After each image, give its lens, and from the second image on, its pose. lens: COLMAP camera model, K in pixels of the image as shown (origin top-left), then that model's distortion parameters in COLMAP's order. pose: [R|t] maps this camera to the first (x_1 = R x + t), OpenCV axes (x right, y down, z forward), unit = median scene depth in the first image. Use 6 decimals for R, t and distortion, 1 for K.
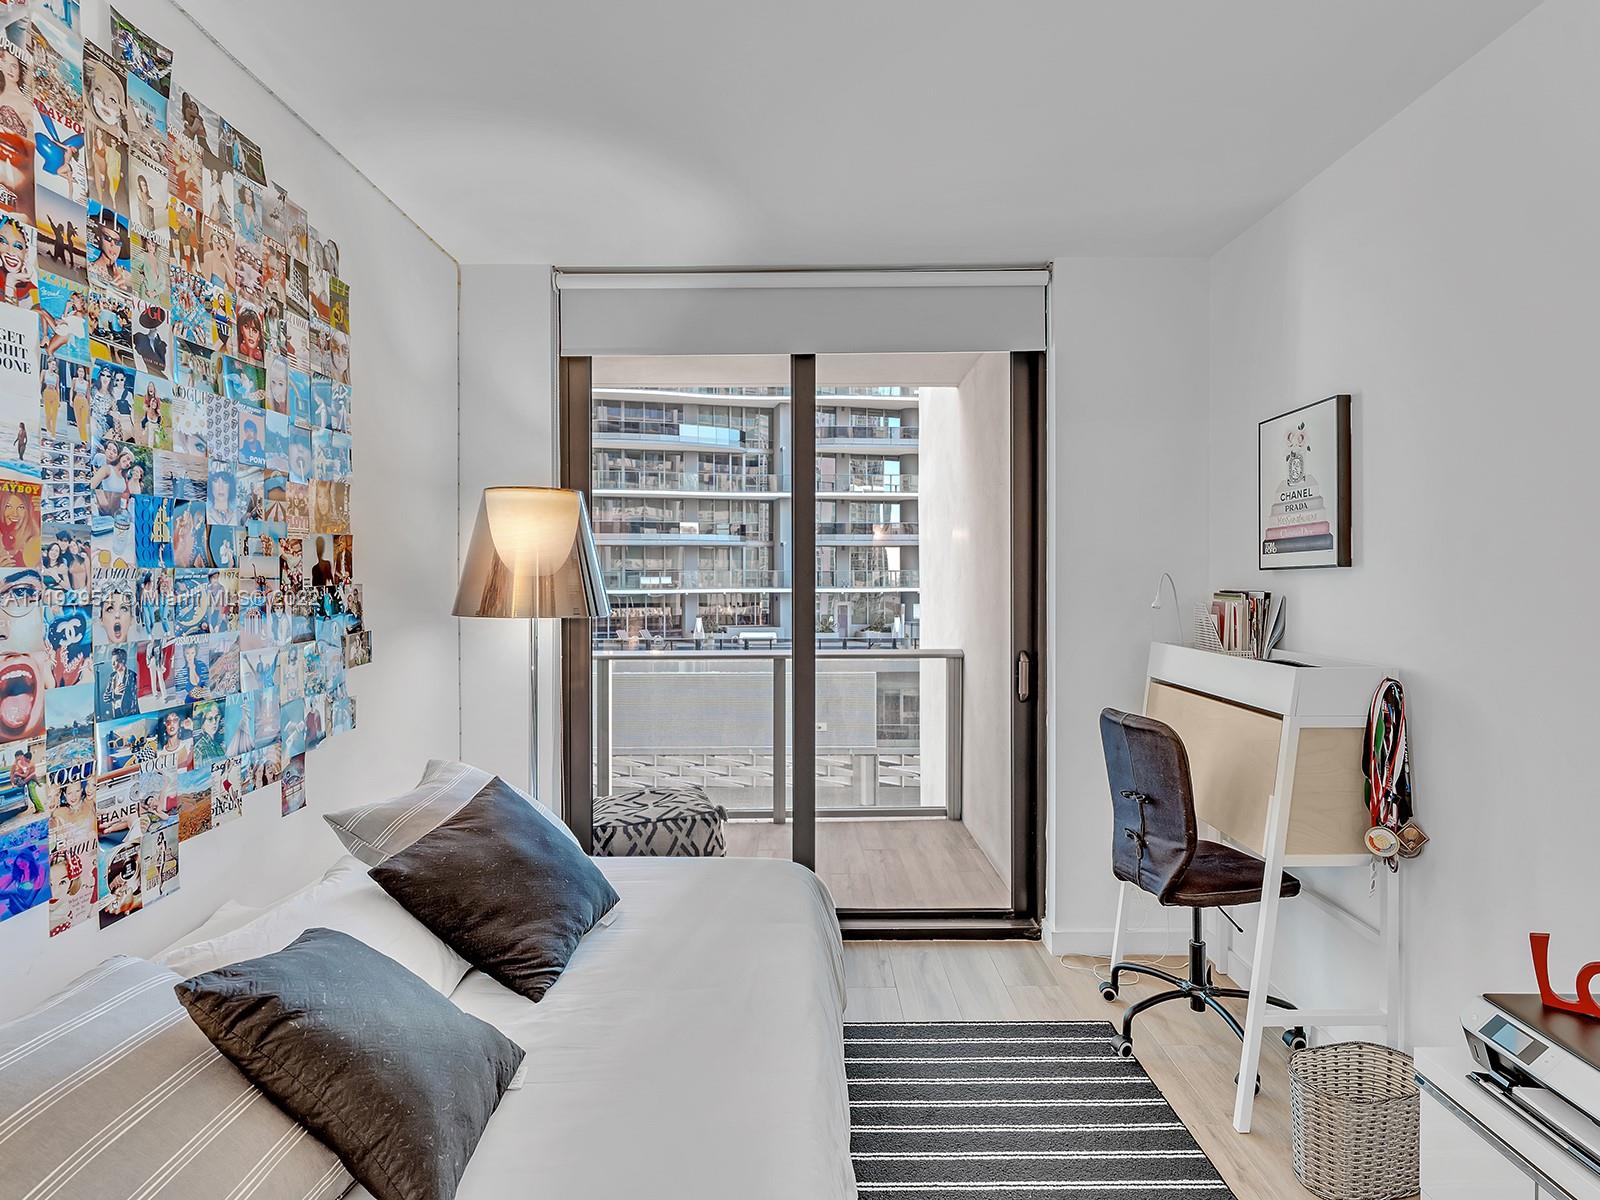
lens RADIAL K [[803.5, 0, 799.8], [0, 803.5, 586.1], [0, 0, 1]] dist [0.005140, -0.002986]
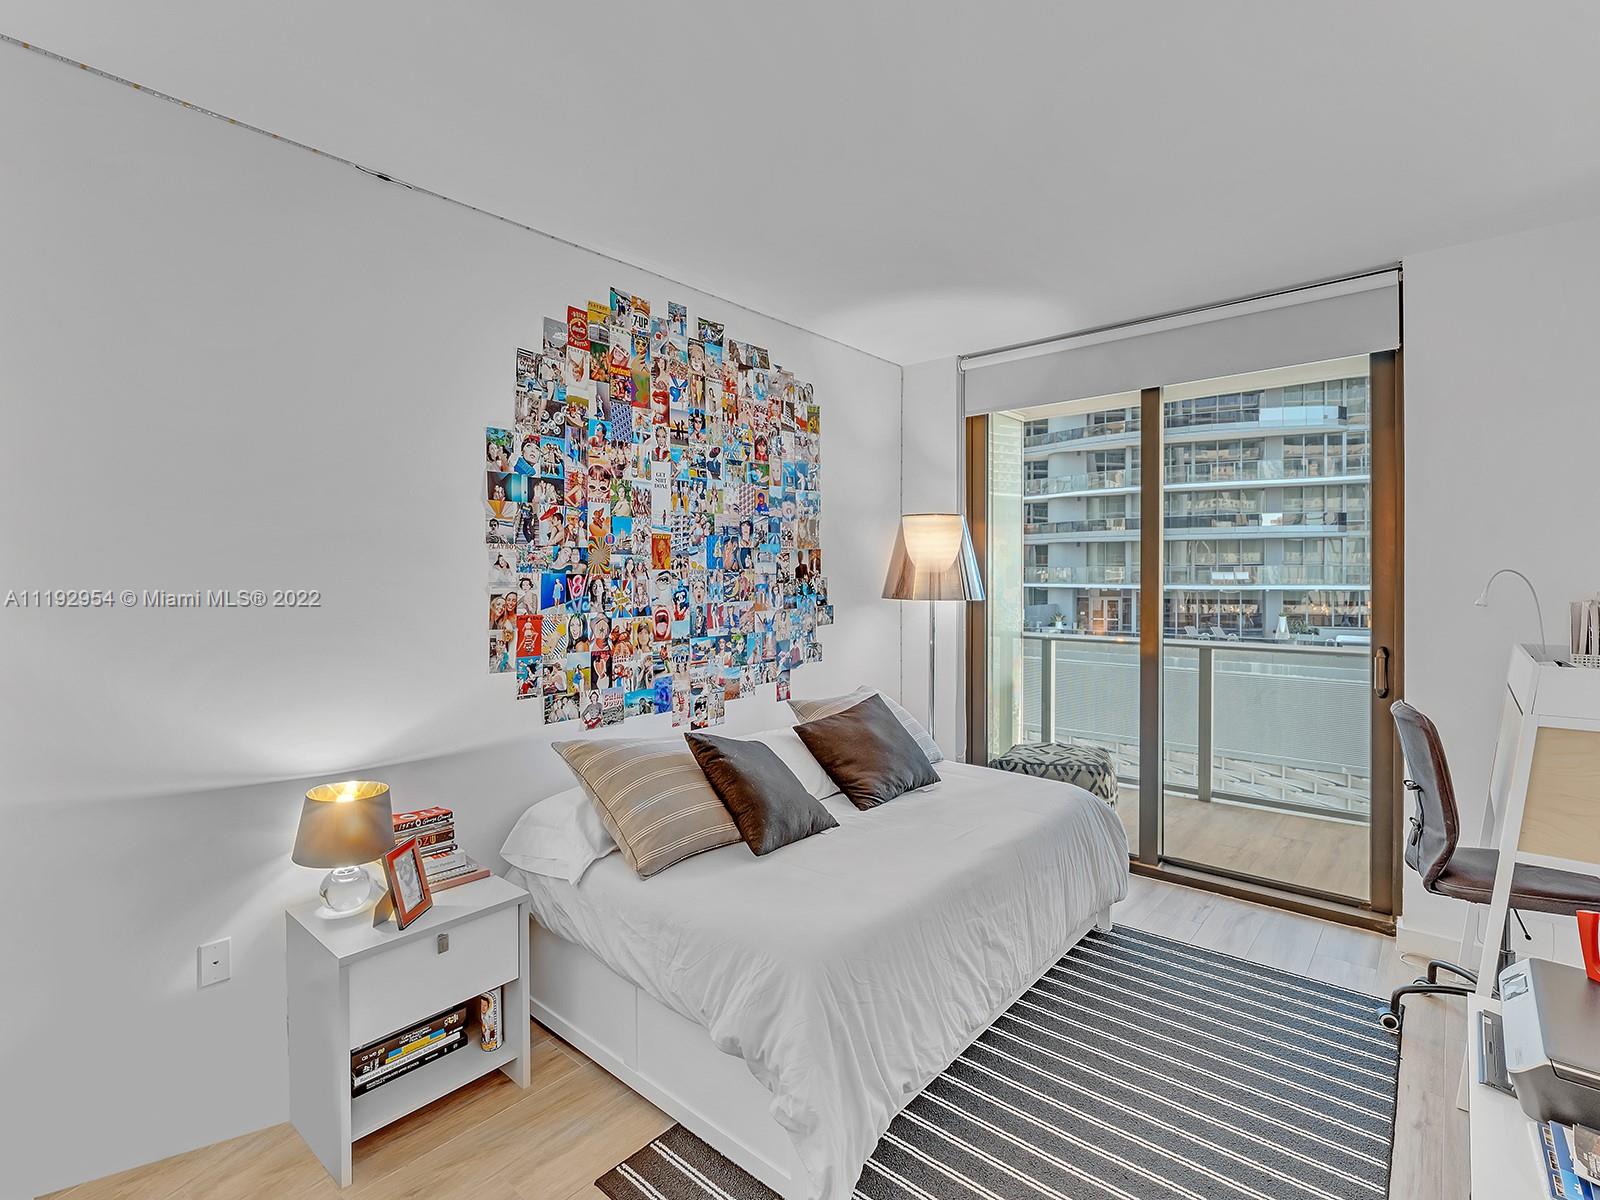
lens RADIAL K [[803.5, 0, 829.8], [0, 803.5, 576.2], [0, 0, 1]] dist [0.005140, -0.002986]
pose [[0.769473, 0.003375, -0.638671, 0.597668], [-0.007102, 0.999969, -0.003273, 0.000220], [0.638640, 0.007054, 0.769473, -0.335122]]
